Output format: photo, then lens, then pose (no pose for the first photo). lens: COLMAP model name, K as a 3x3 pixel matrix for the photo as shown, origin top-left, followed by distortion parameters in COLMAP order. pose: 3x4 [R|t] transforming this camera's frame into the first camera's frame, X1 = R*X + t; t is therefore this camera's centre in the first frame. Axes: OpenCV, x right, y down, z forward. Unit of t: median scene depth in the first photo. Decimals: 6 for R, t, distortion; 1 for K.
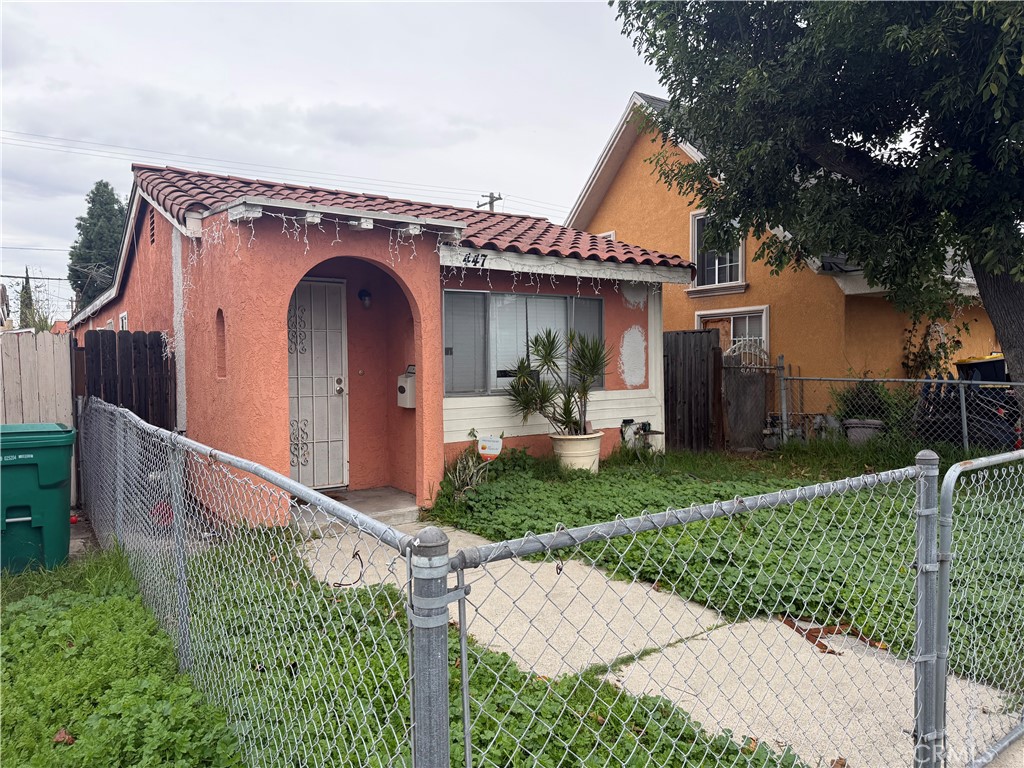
lens RADIAL K [[725.8, 0, 519.2], [0, 725.8, 389.2], [0, 0, 1]] dist [0.093839, -0.123431]
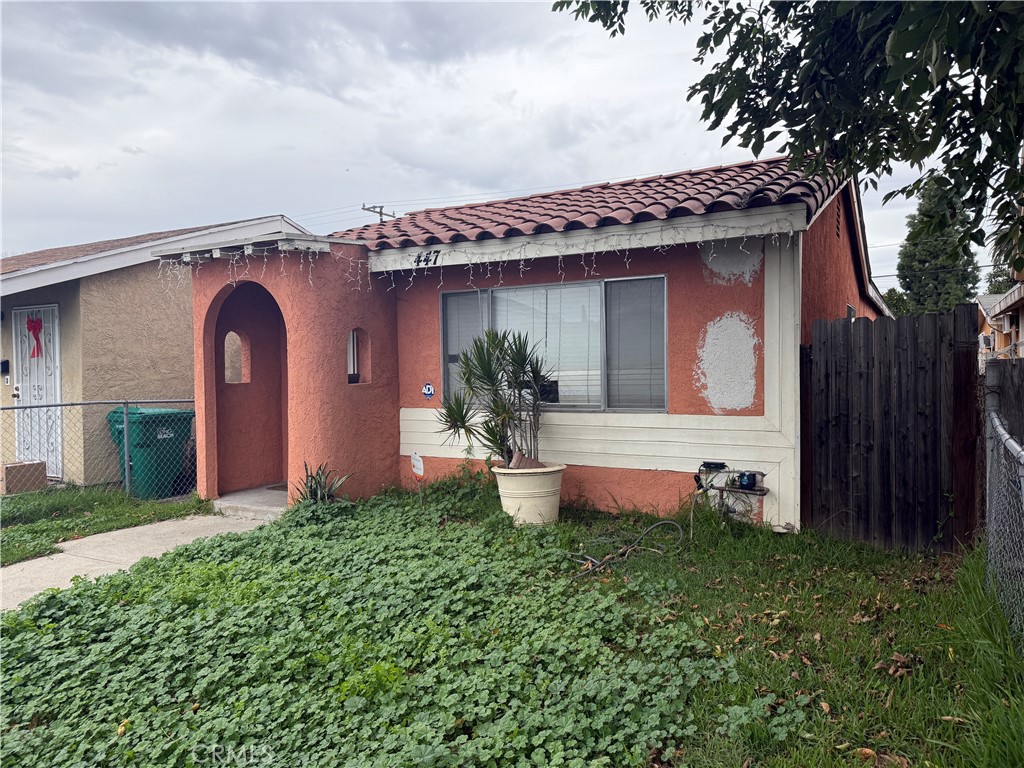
lens RADIAL K [[725.8, 0, 513.3], [0, 725.8, 383.4], [0, 0, 1]] dist [0.093839, -0.123431]
pose [[0.421178, 0.027885, -0.906549, 0.751767], [-0.028939, 0.999432, 0.017297, -0.037860], [0.906516, 0.018949, 0.421745, 0.665518]]
